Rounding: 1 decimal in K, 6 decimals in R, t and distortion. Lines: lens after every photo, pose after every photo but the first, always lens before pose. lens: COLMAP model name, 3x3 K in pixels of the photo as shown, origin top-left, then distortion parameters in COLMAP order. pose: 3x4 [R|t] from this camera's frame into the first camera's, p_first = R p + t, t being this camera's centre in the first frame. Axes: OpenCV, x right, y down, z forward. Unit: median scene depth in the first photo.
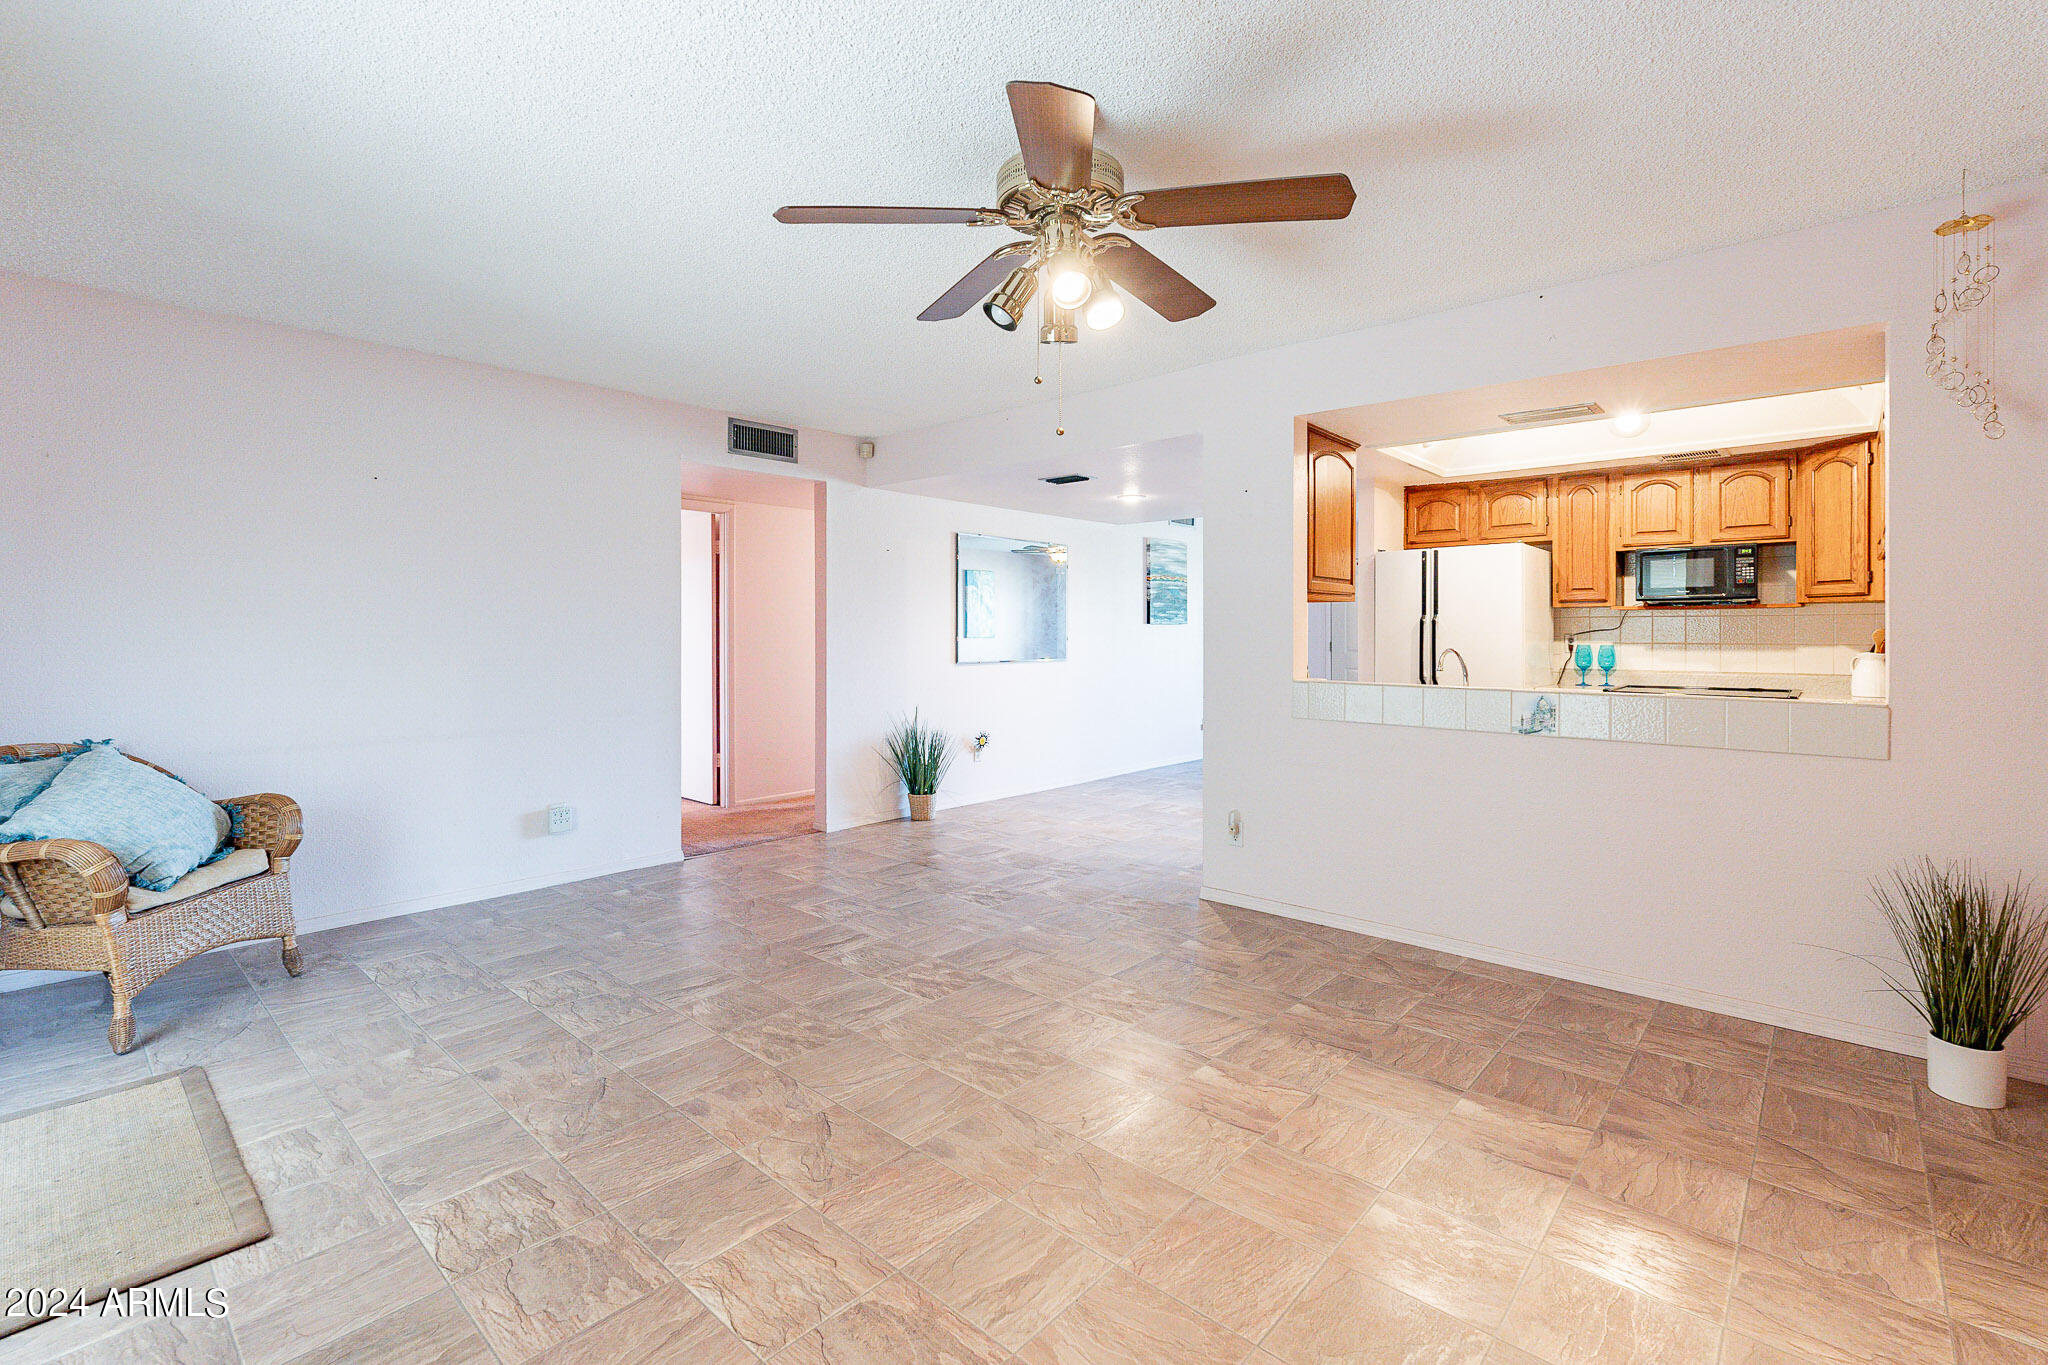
lens RADIAL K [[916.7, 0, 1027.1], [0, 916.7, 622.0], [0, 0, 1]] dist [-0.003390, -0.000103]
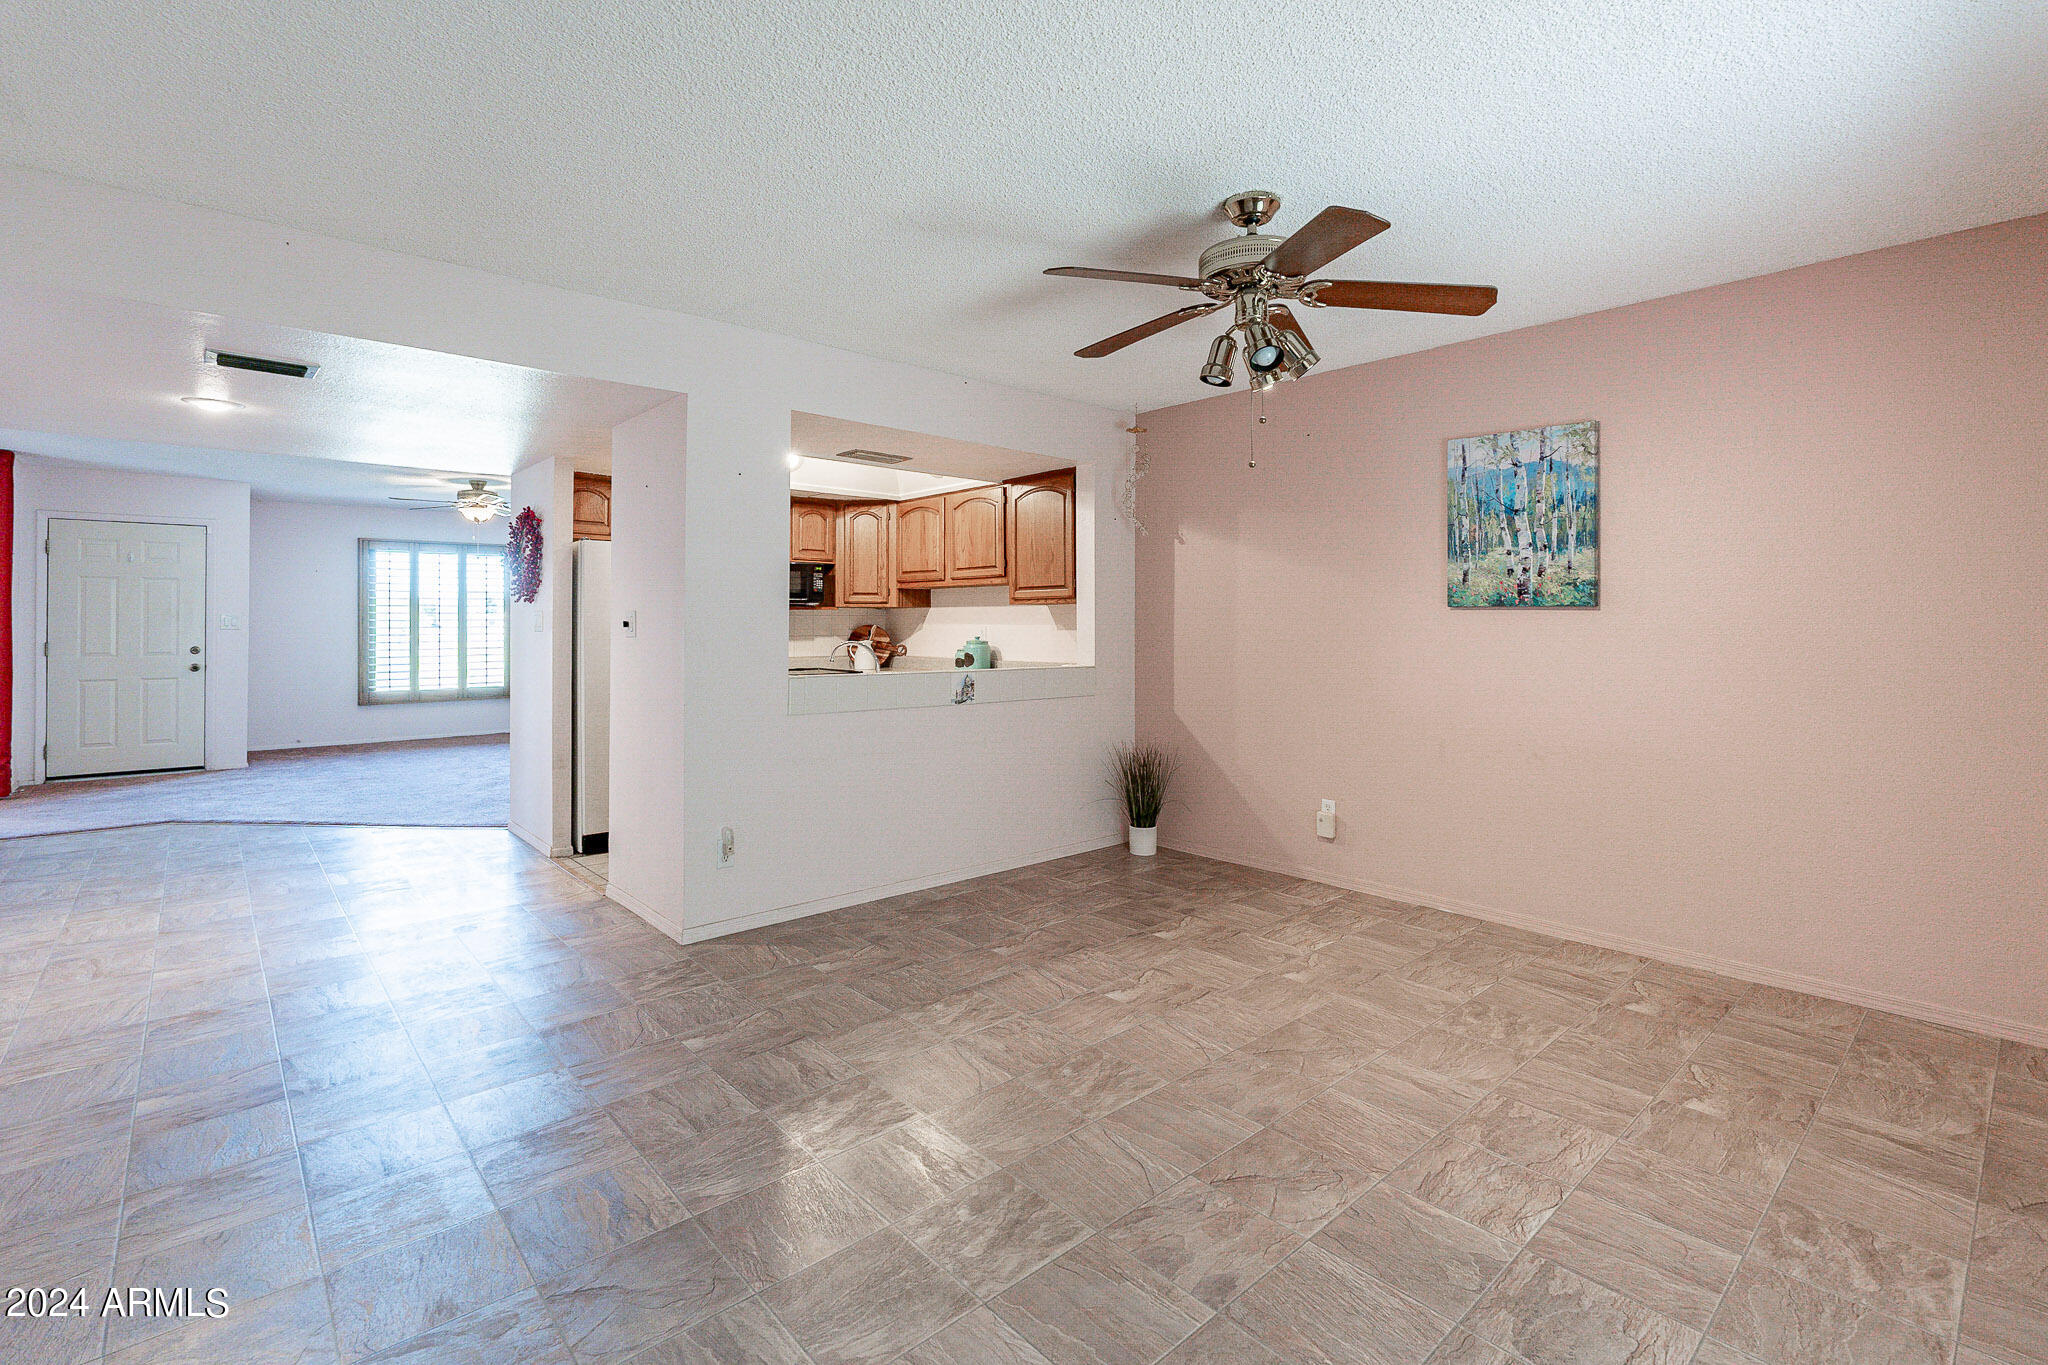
lens RADIAL K [[916.7, 0, 1027.1], [0, 916.7, 622.0], [0, 0, 1]] dist [-0.003390, -0.000103]
pose [[0.110164, 0.005727, 0.993897, -0.818933], [-0.012550, 0.999912, -0.004371, 0.007619], [-0.993834, -0.011992, 0.110226, 0.802161]]
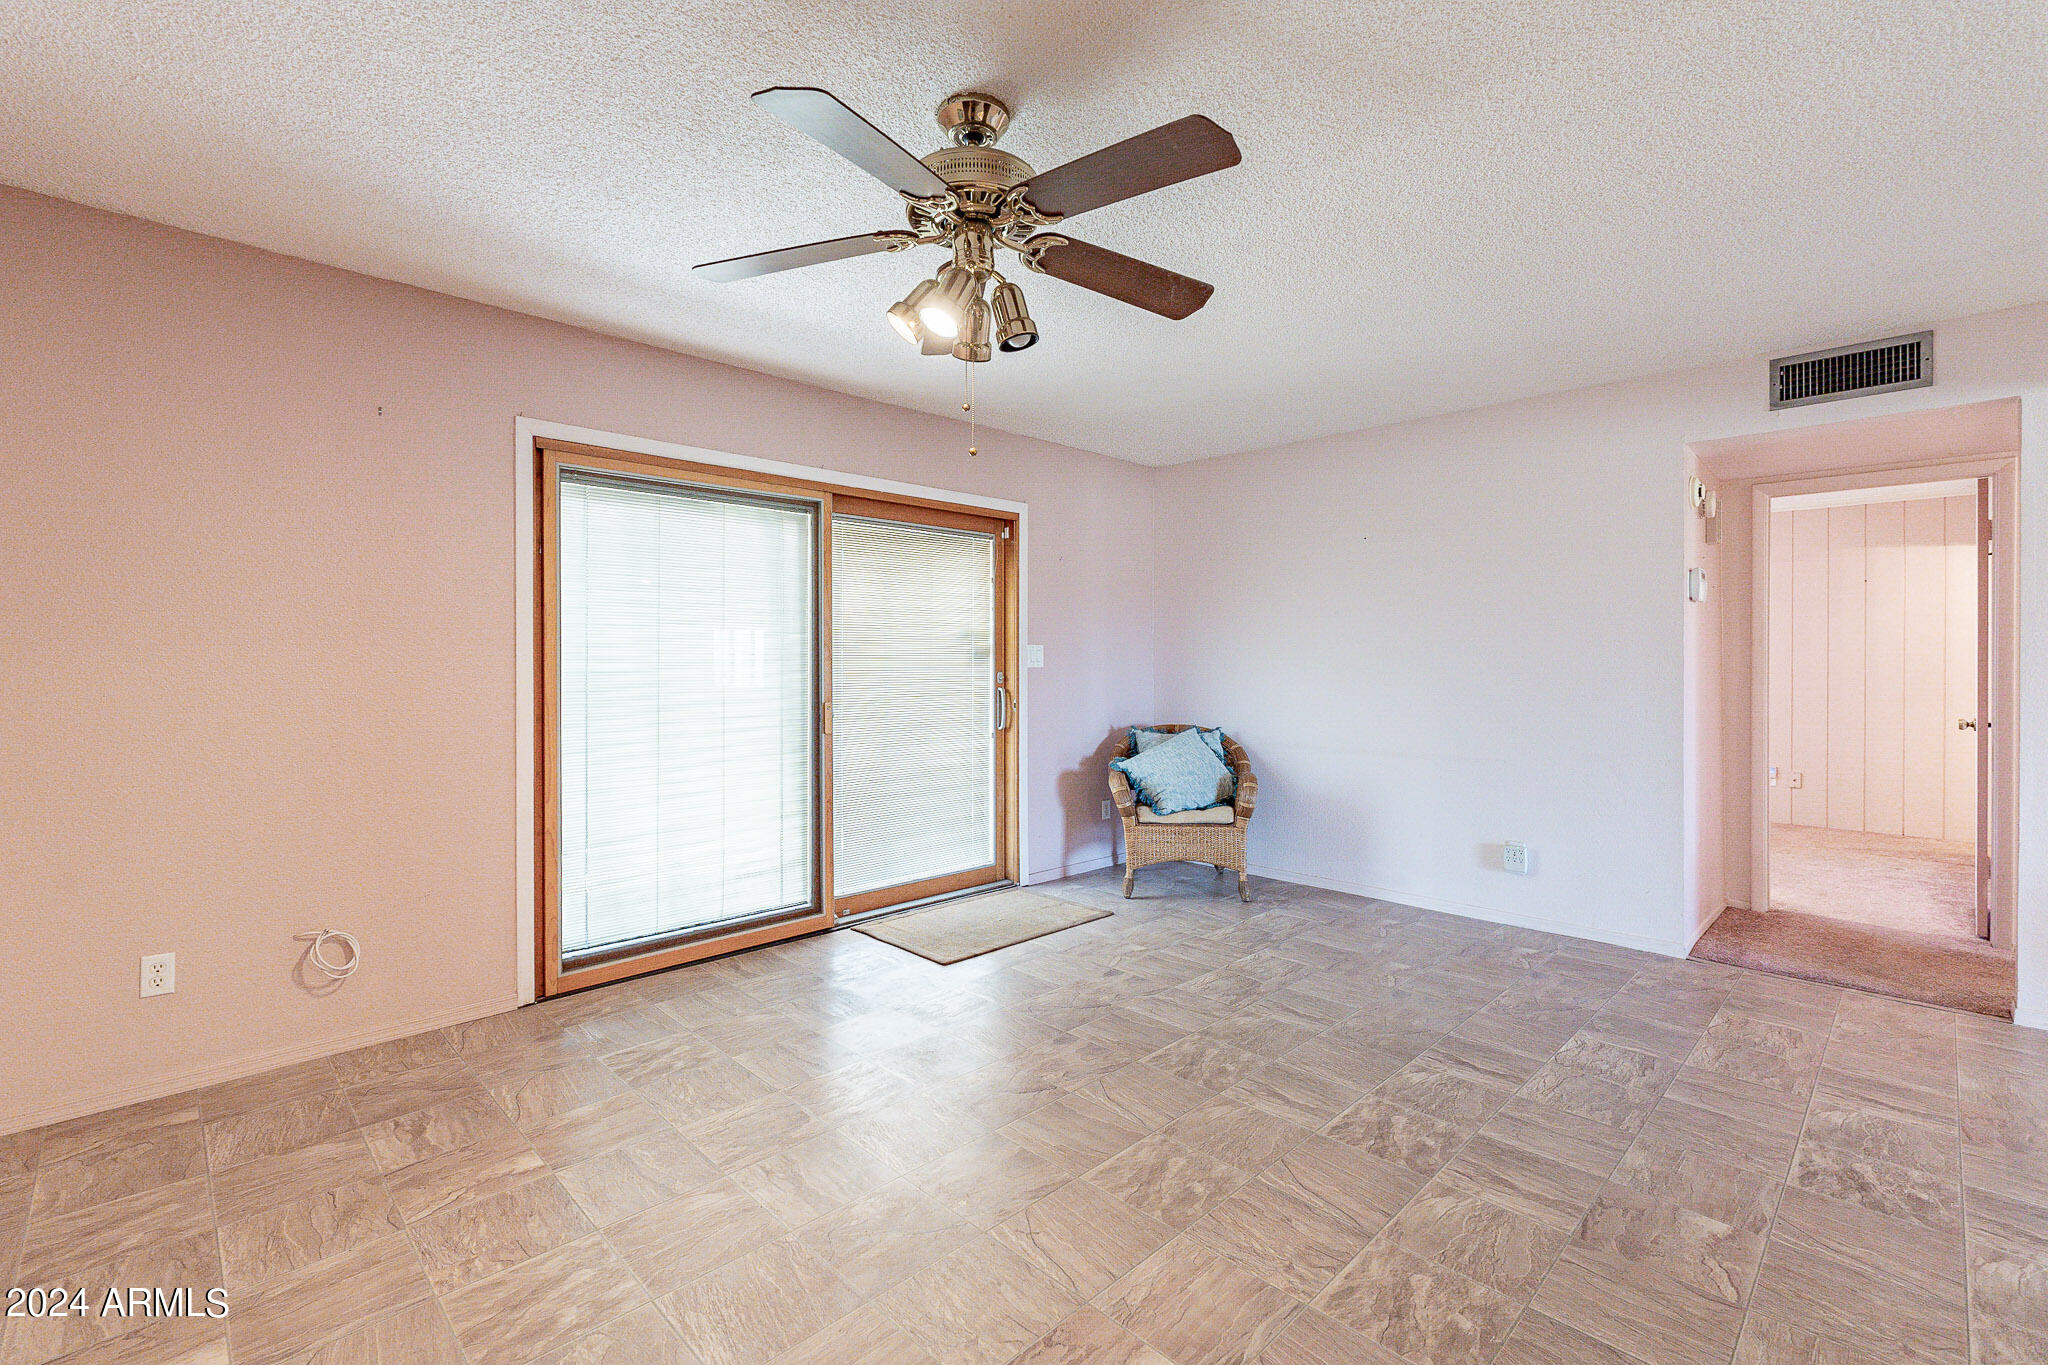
lens RADIAL K [[901.6, 0, 1020.0], [0, 901.6, 661.4], [0, 0, 1]] dist [-0.001216, -0.000323]
pose [[-0.071697, 0.000573, -0.997426, 0.662651], [0.009106, 0.999959, -0.000081, 0.004880], [0.997385, -0.009088, -0.071700, 0.769997]]
